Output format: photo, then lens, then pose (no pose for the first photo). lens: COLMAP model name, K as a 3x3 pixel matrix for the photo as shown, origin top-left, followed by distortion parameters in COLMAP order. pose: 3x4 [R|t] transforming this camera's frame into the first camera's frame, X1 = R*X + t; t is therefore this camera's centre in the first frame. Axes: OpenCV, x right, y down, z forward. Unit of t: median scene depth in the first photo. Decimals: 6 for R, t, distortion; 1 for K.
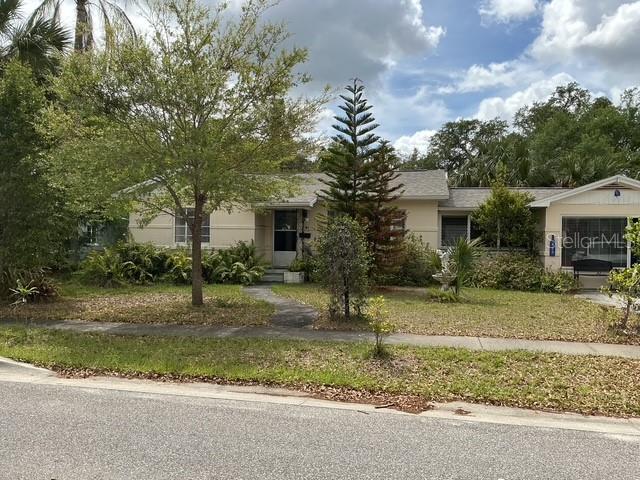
lens RADIAL K [[529.0, 0, 317.5], [0, 529.0, 239.0], [0, 0, 1]] dist [0.106351, -0.197868]
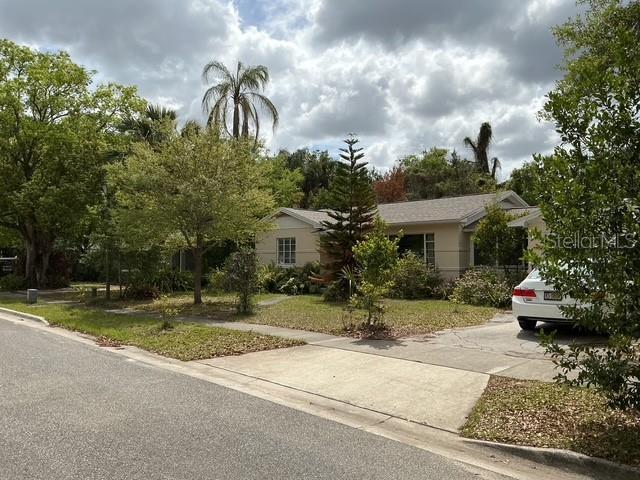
lens RADIAL K [[529.0, 0, 317.5], [0, 529.0, 239.0], [0, 0, 1]] dist [0.106351, -0.197868]
pose [[0.810638, -0.041465, -0.584078, 0.911787], [0.013345, 0.998539, -0.052367, 0.020438], [0.585396, 0.034656, 0.810006, -0.056964]]
